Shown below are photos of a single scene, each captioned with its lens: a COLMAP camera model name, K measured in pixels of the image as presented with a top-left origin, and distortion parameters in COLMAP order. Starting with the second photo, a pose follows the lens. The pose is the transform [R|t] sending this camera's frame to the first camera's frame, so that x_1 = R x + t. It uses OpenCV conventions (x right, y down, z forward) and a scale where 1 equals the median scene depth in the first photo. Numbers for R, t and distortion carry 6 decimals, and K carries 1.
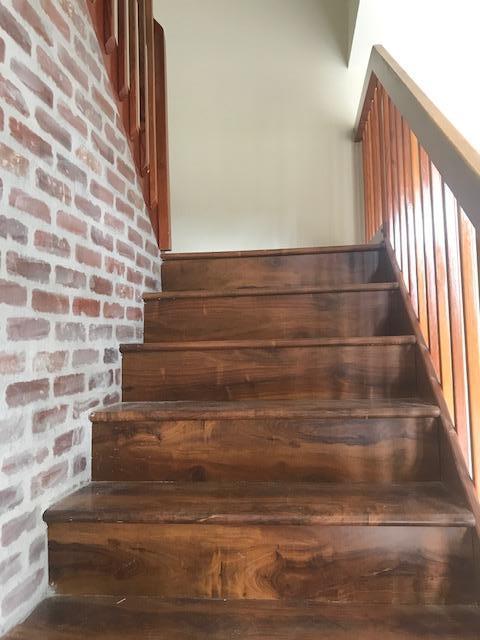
lens RADIAL K [[533.4, 0, 240.0], [0, 533.4, 320.0], [0, 0, 1]] dist [0.028981, -0.004158]
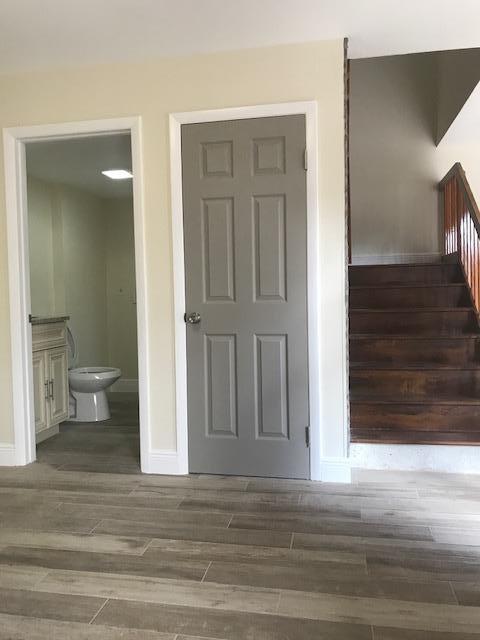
lens RADIAL K [[533.4, 0, 240.0], [0, 533.4, 320.0], [0, 0, 1]] dist [0.028981, -0.004158]
pose [[0.997206, 0.004167, -0.074580, -0.630762], [0.003168, 0.995186, 0.097956, -0.180284], [0.074629, -0.097919, 0.992392, -1.734216]]
